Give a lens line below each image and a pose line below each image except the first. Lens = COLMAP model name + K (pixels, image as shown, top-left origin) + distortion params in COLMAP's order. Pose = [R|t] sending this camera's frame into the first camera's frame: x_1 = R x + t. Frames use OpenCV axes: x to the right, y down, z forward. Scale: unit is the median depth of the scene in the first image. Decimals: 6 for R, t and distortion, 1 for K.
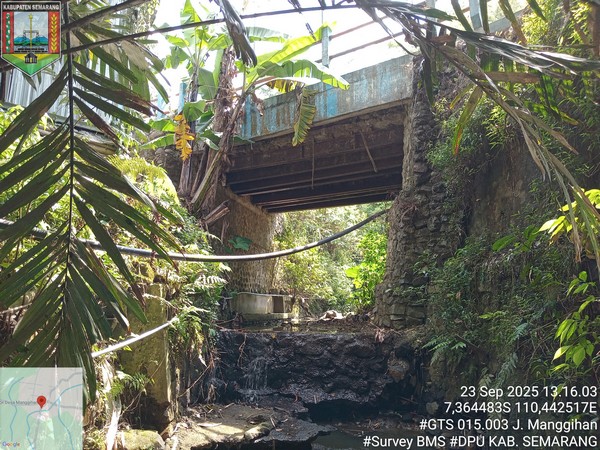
lens RADIAL K [[450.8, 0, 299.6], [0, 450.8, 225.6], [0, 0, 1]] dist [0.025490, -0.067685]
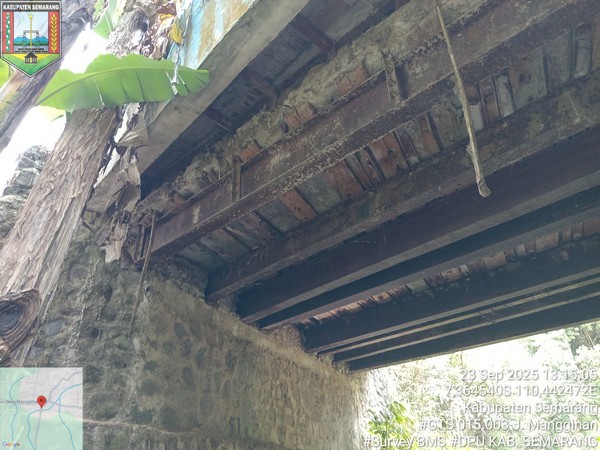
lens RADIAL K [[450.8, 0, 299.2], [0, 450.8, 225.4], [0, 0, 1]] dist [0.025490, -0.067685]
pose [[0.970690, -0.148211, -0.189192, -0.018140], [0.072355, 0.930903, -0.358029, -0.009640], [0.229184, 0.333846, 0.914342, 1.126272]]
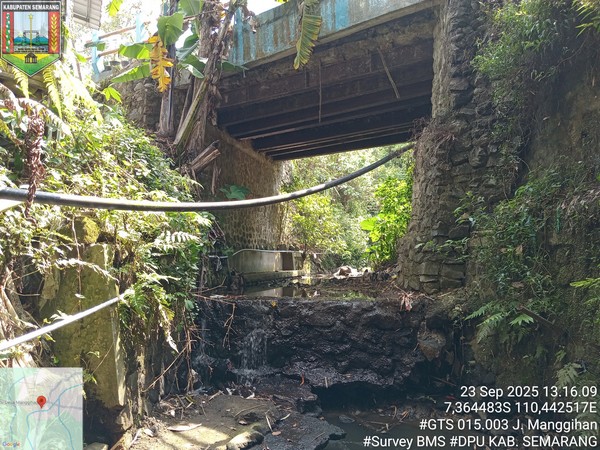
lens RADIAL K [[450.8, 0, 299.5], [0, 450.8, 226.3], [0, 0, 1]] dist [0.025490, -0.067685]
pose [[0.999243, -0.022548, -0.031700, 0.017619], [0.025670, 0.994472, 0.101817, 0.026208], [0.029229, -0.102554, 0.994298, 0.217145]]
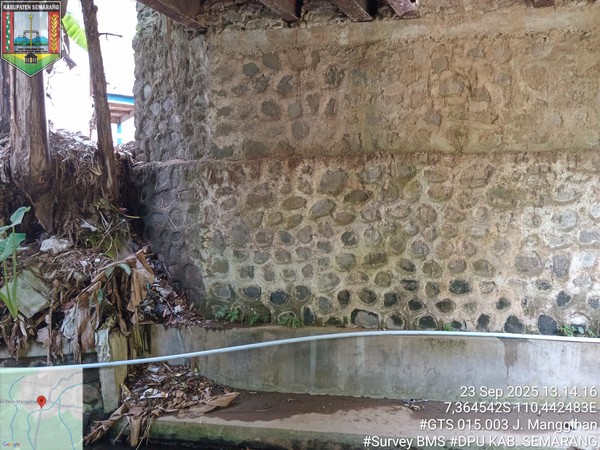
lens RADIAL K [[450.8, 0, 297.6], [0, 450.8, 222.6], [0, 0, 1]] dist [0.025490, -0.067685]
pose [[0.079943, 0.024168, -0.996506, 0.326472], [0.190989, 0.980813, 0.039109, 0.088142], [0.978331, -0.193448, 0.073793, 1.657431]]
